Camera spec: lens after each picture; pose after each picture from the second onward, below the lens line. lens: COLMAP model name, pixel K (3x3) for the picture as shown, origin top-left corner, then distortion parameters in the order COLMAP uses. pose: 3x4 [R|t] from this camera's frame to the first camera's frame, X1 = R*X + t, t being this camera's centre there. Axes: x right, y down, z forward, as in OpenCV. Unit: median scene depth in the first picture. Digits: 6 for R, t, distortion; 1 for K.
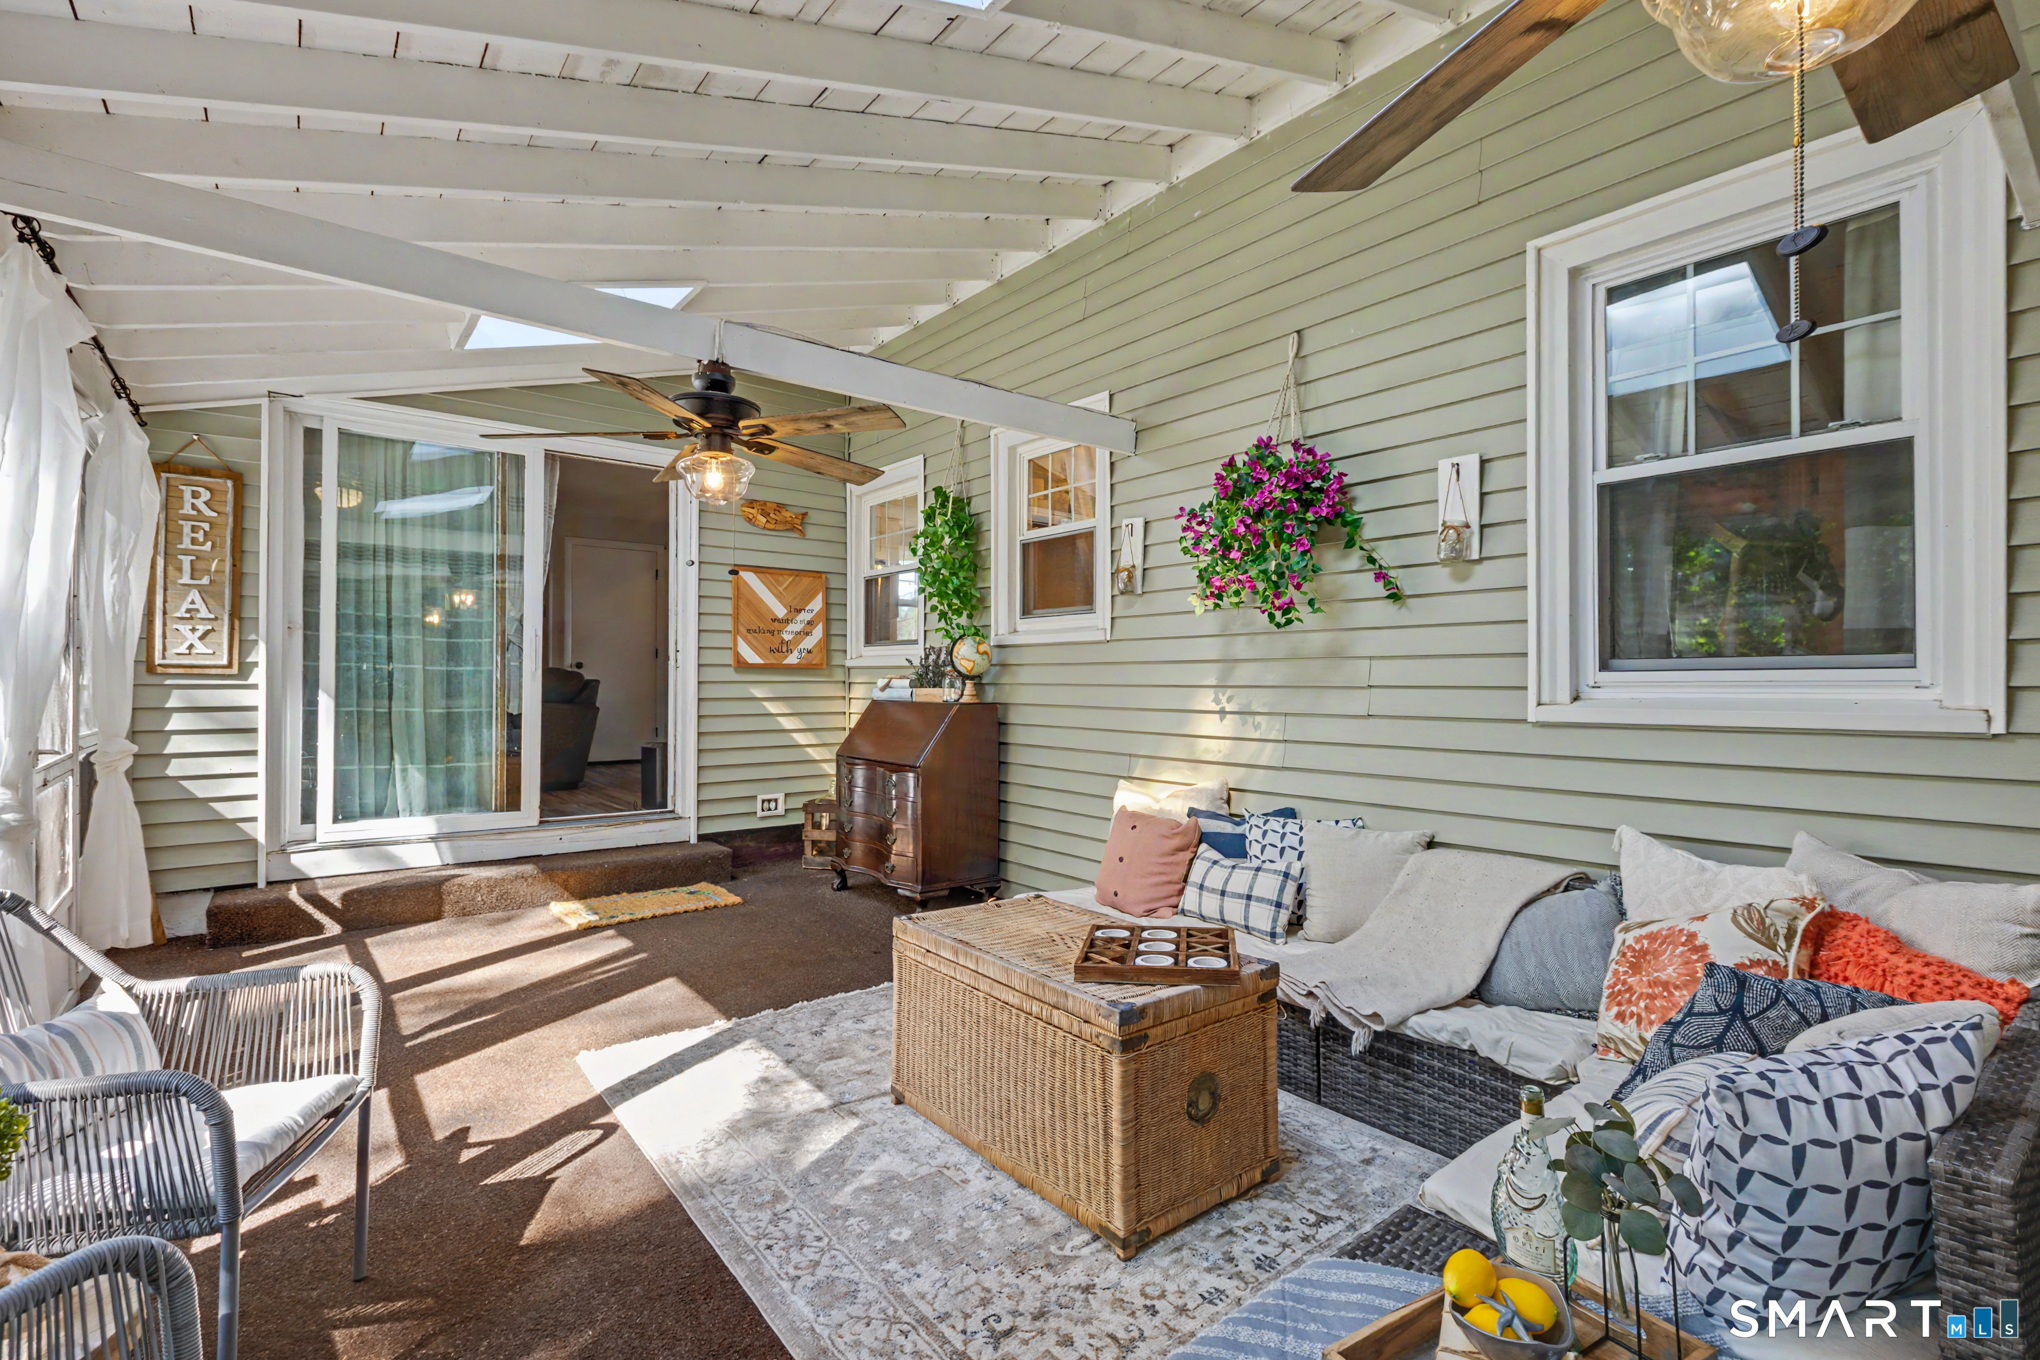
lens RADIAL K [[913.9, 0, 1016.0], [0, 913.9, 675.5], [0, 0, 1]] dist [-0.001465, -0.001513]
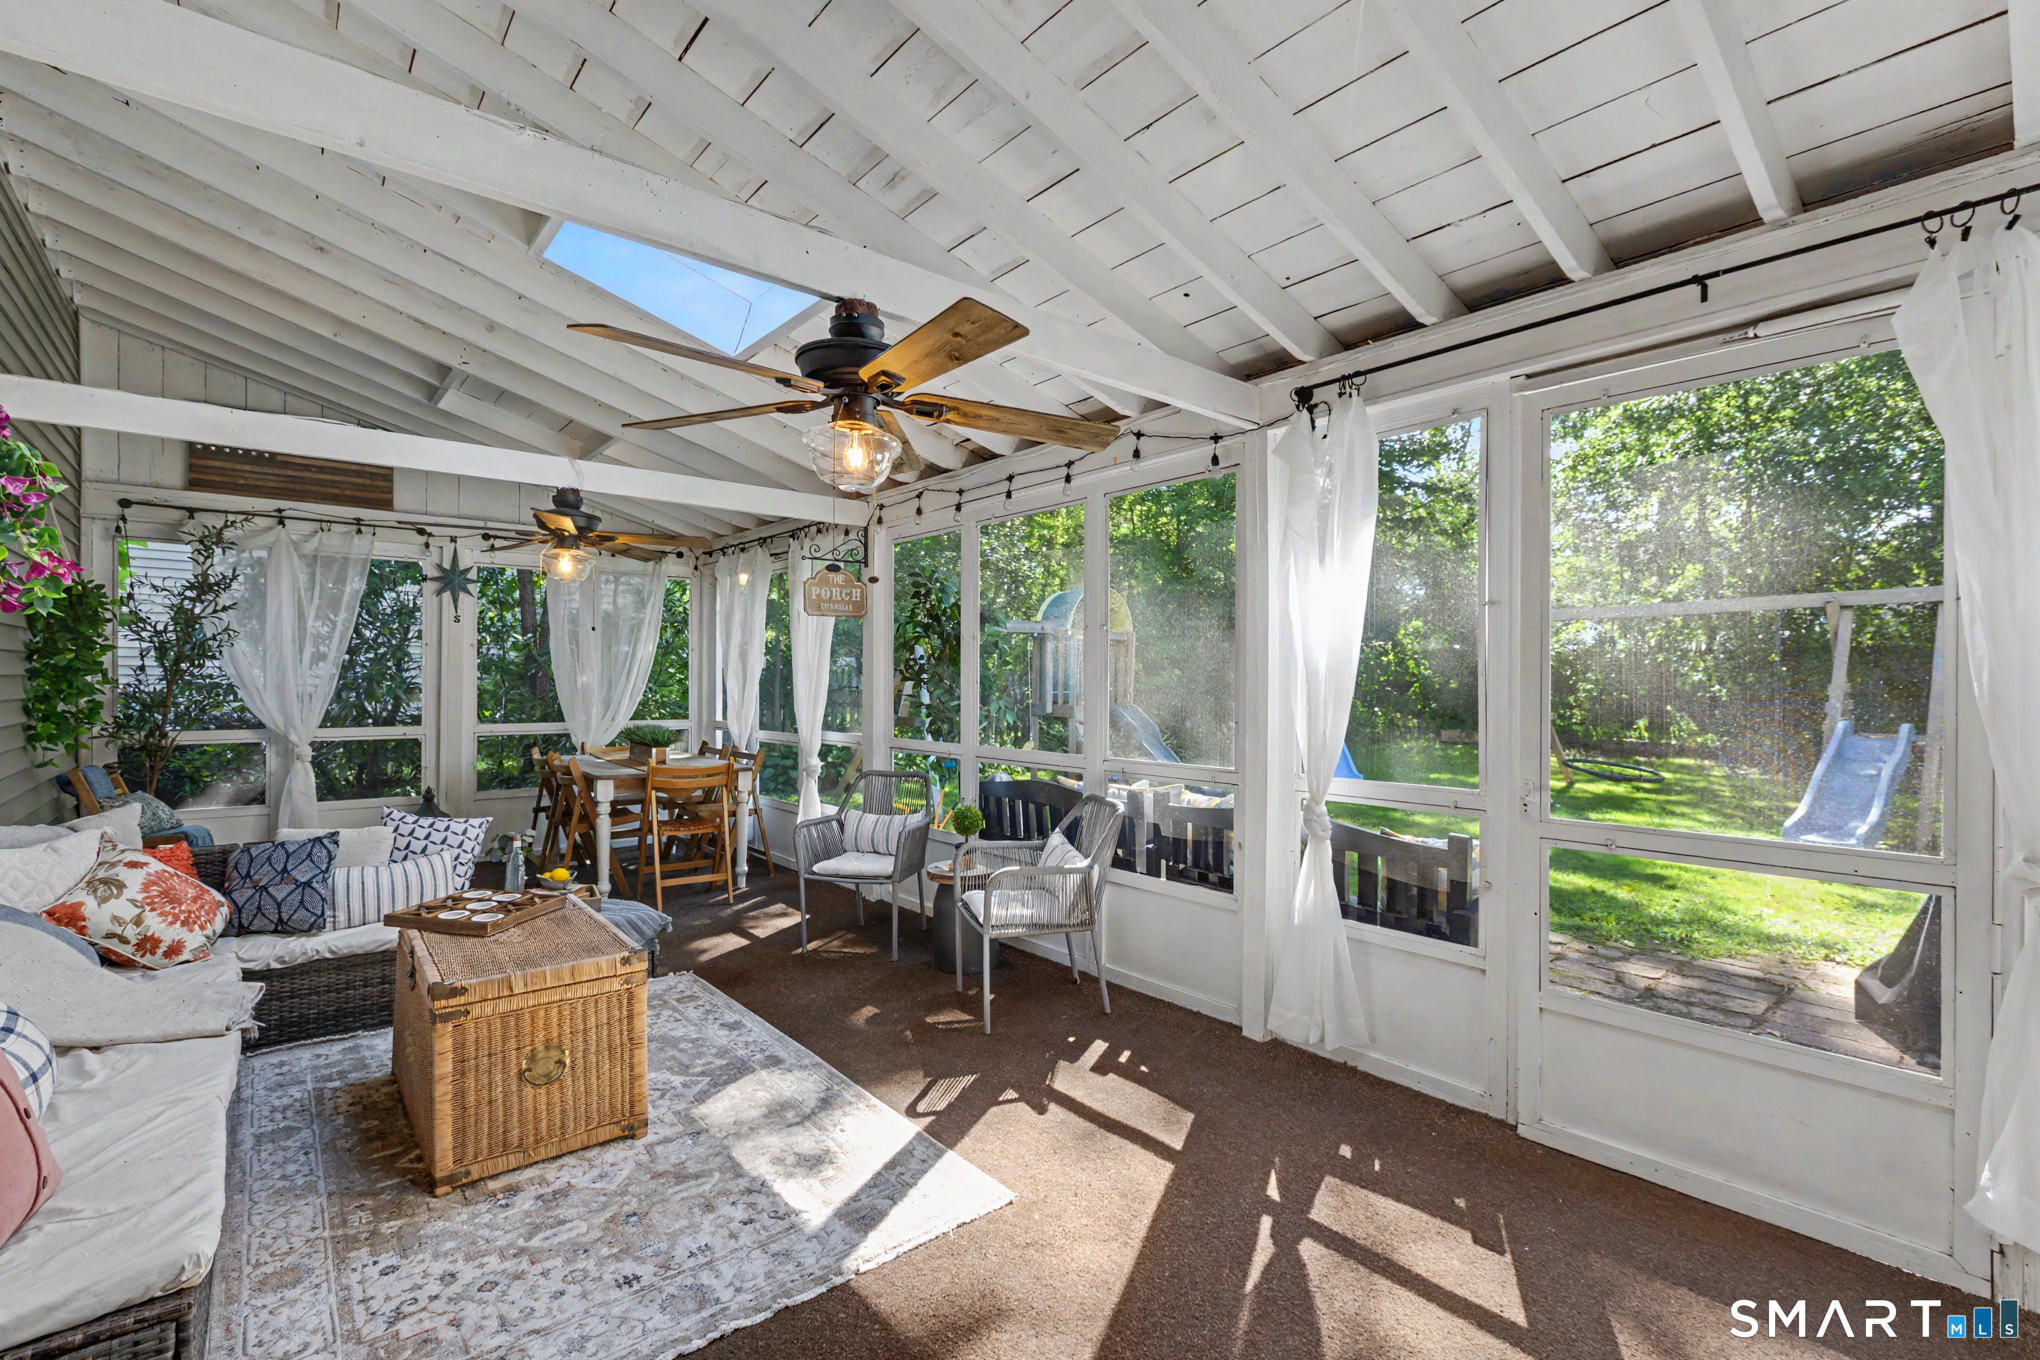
lens RADIAL K [[913.9, 0, 1027.0], [0, 913.9, 677.7], [0, 0, 1]] dist [-0.001465, -0.001513]
pose [[-0.999235, -0.015173, -0.036031, -0.541514], [-0.014852, 0.999848, -0.009172, -0.037308], [0.036164, -0.008629, -0.999309, 2.157794]]
